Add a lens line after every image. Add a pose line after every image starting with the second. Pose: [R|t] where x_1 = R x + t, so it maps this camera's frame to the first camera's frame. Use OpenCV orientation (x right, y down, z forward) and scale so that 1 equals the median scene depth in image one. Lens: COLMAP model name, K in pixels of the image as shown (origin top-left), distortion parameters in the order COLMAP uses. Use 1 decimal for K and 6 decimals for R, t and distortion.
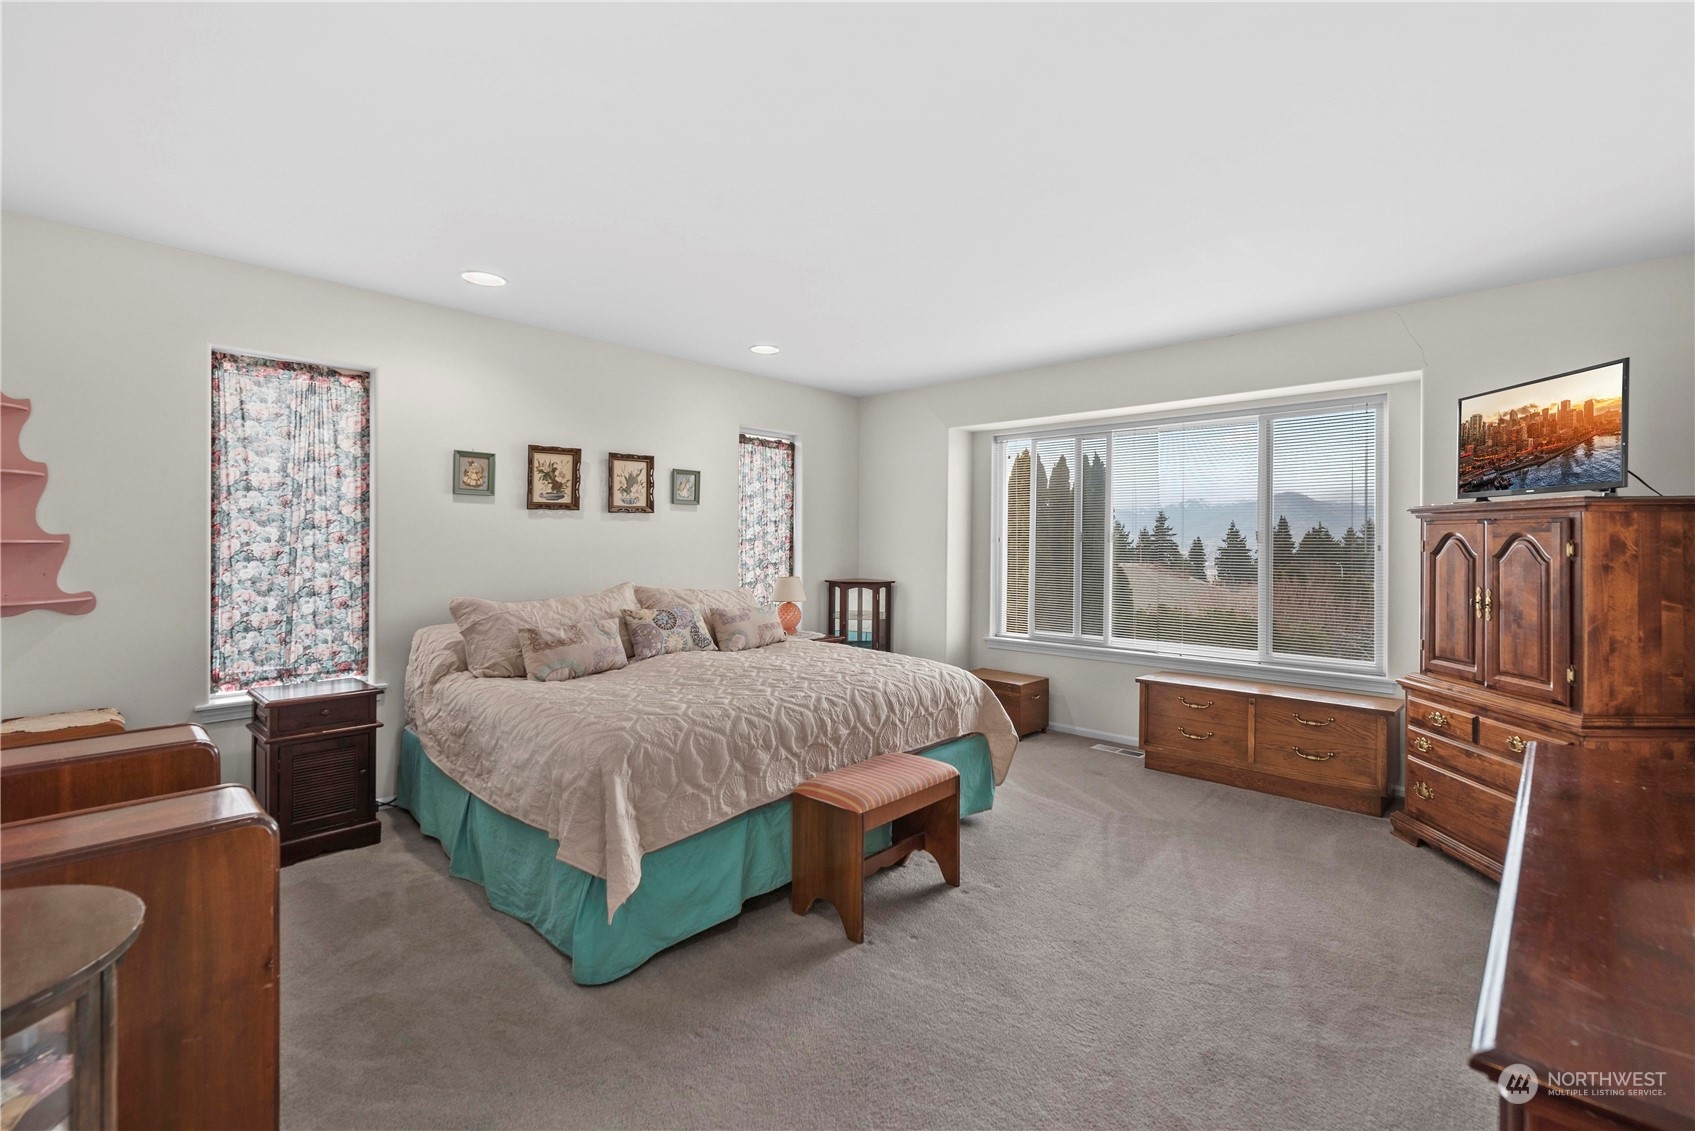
lens RADIAL K [[741.6, 0, 858.0], [0, 741.6, 550.3], [0, 0, 1]] dist [0.001147, -0.000174]
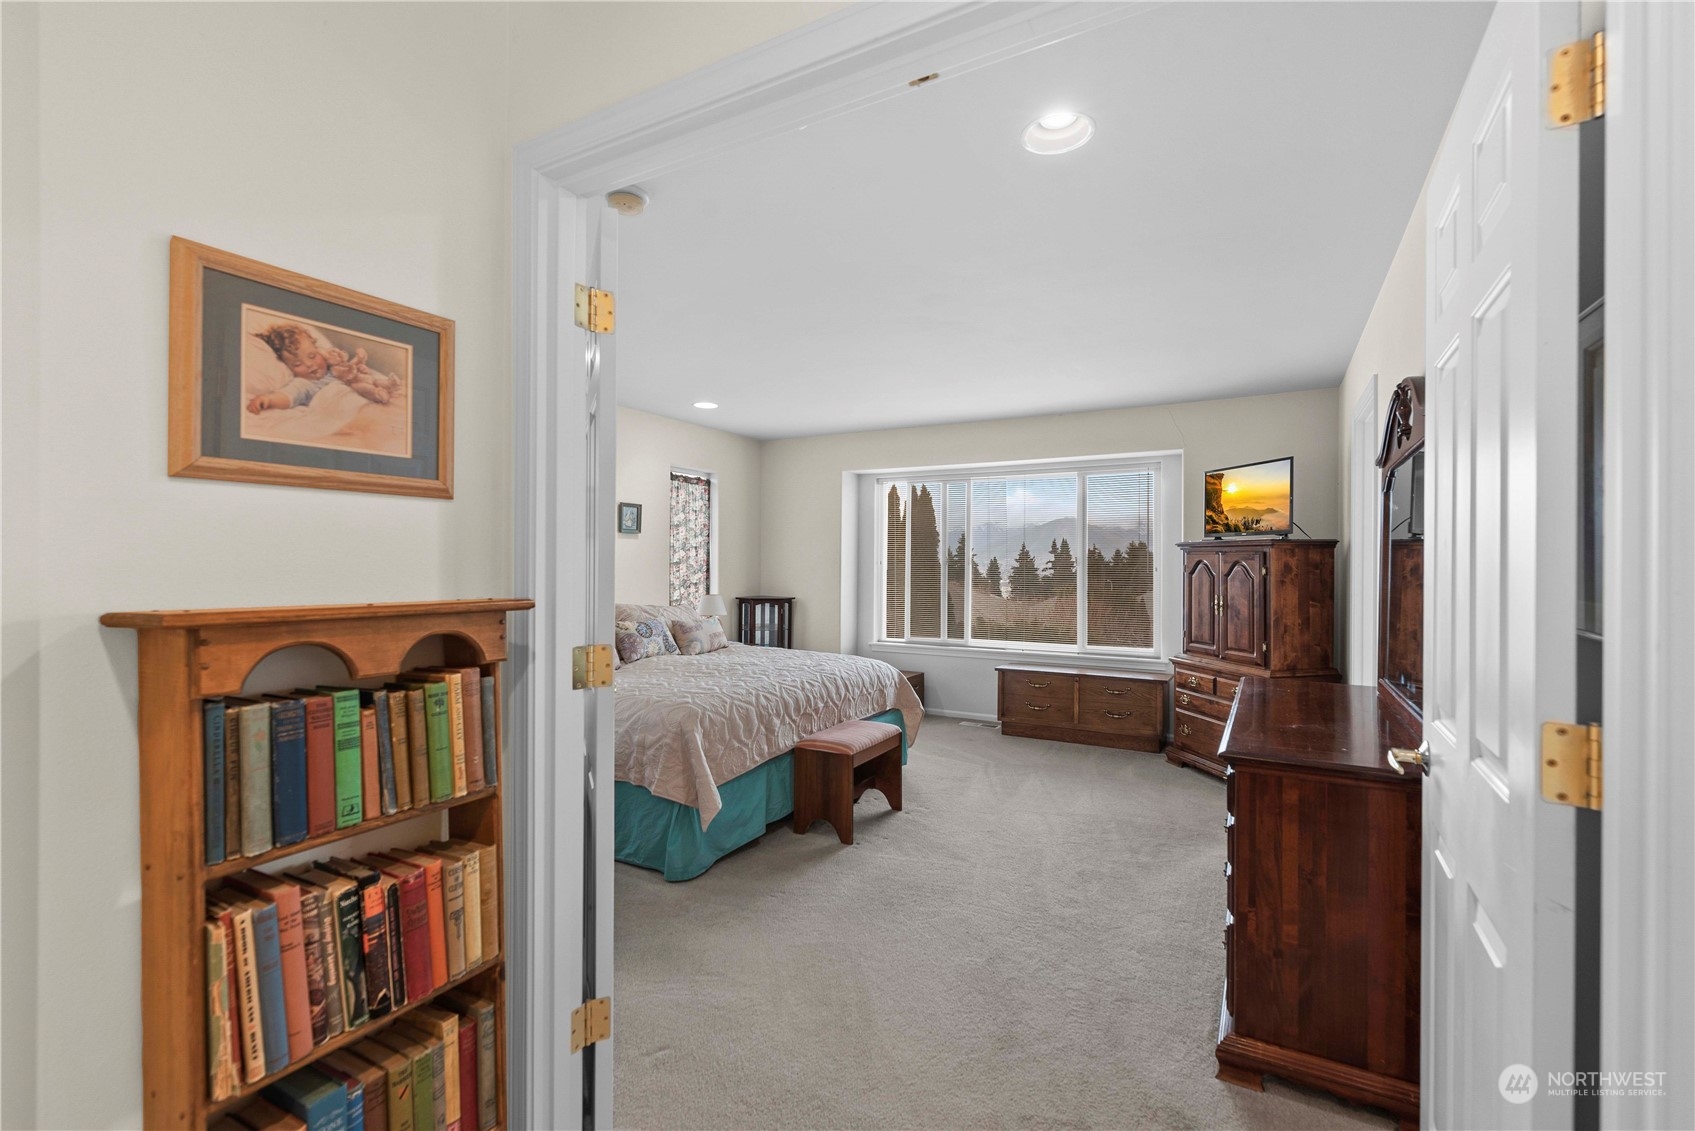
lens RADIAL K [[772.1, 0, 825.3], [0, 772.1, 570.1], [0, 0, 1]] dist [0.000532, 0.000090]
pose [[0.973359, -0.003034, 0.229266, -0.321645], [0.002817, 0.999995, 0.001272, -0.006673], [-0.229269, -0.000593, 0.973363, -0.374866]]
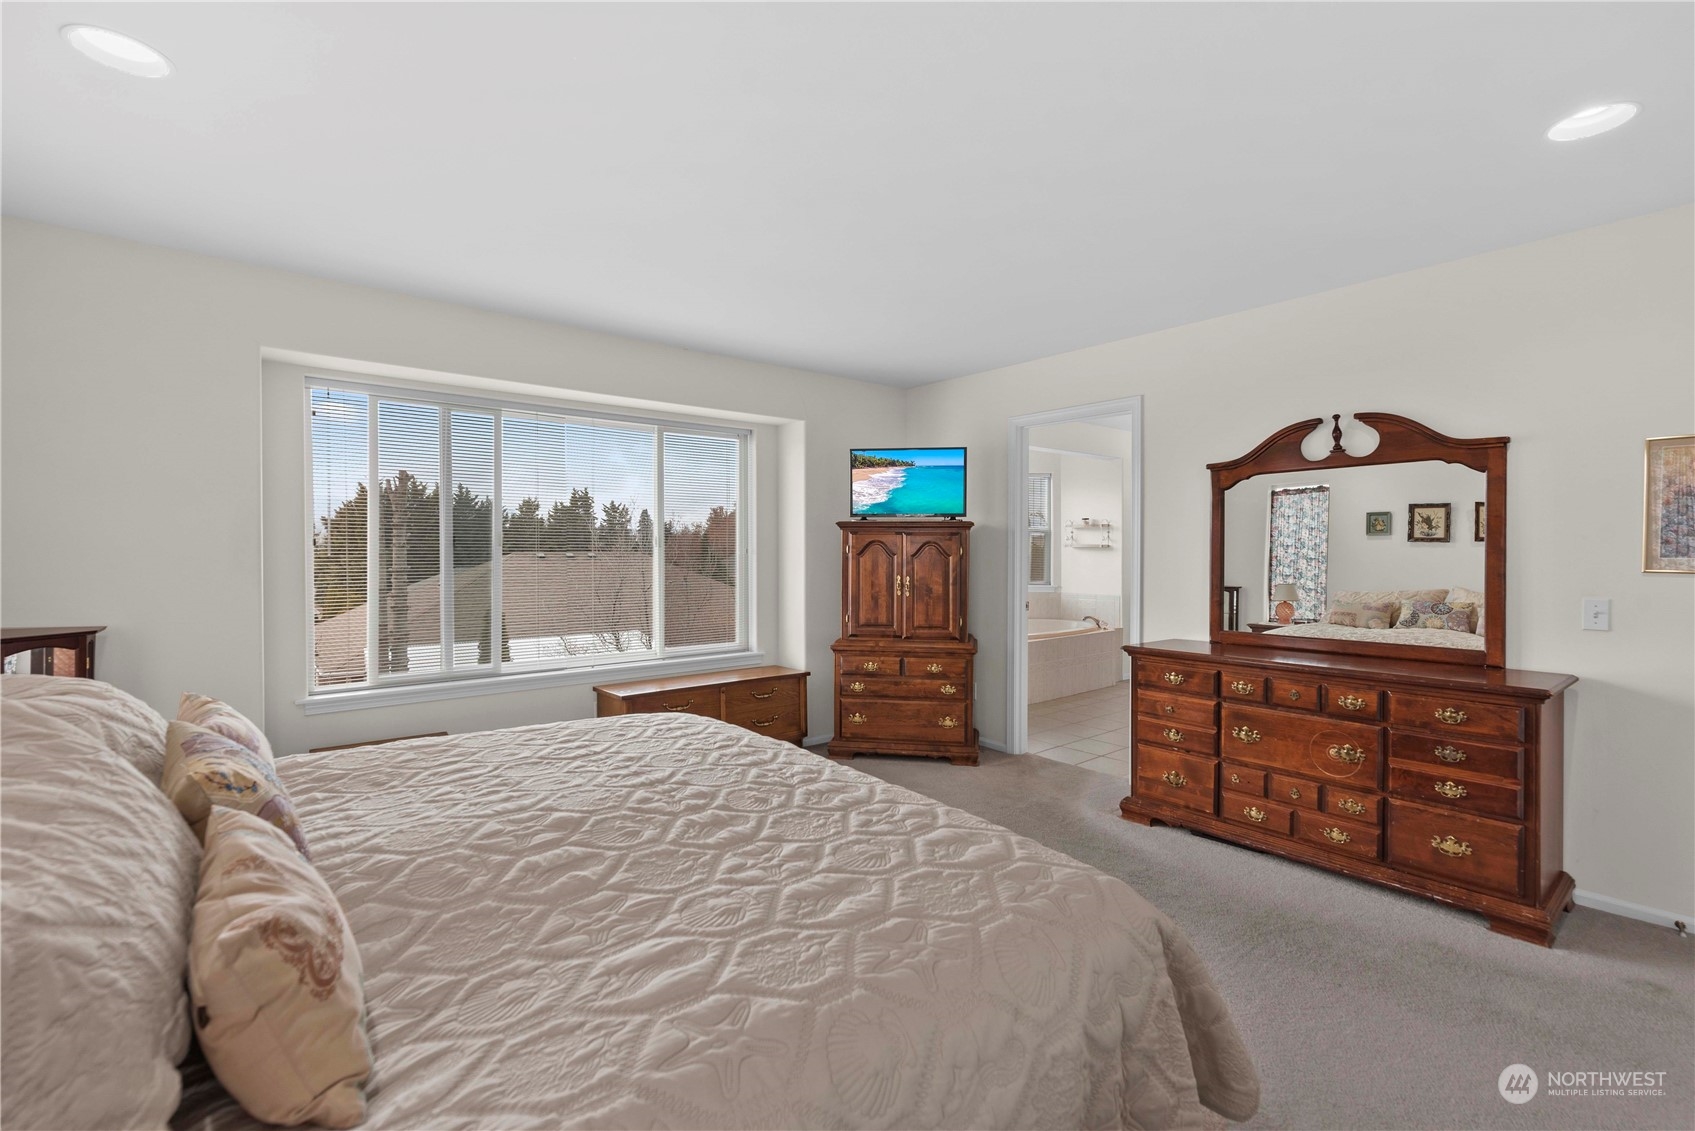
lens RADIAL K [[741.6, 0, 858.0], [0, 741.6, 550.3], [0, 0, 1]] dist [0.001147, -0.000174]
pose [[0.095543, -0.007884, 0.995394, -0.693443], [0.006859, 0.999950, 0.007262, -0.014973], [-0.995402, 0.006134, 0.095593, 0.893723]]
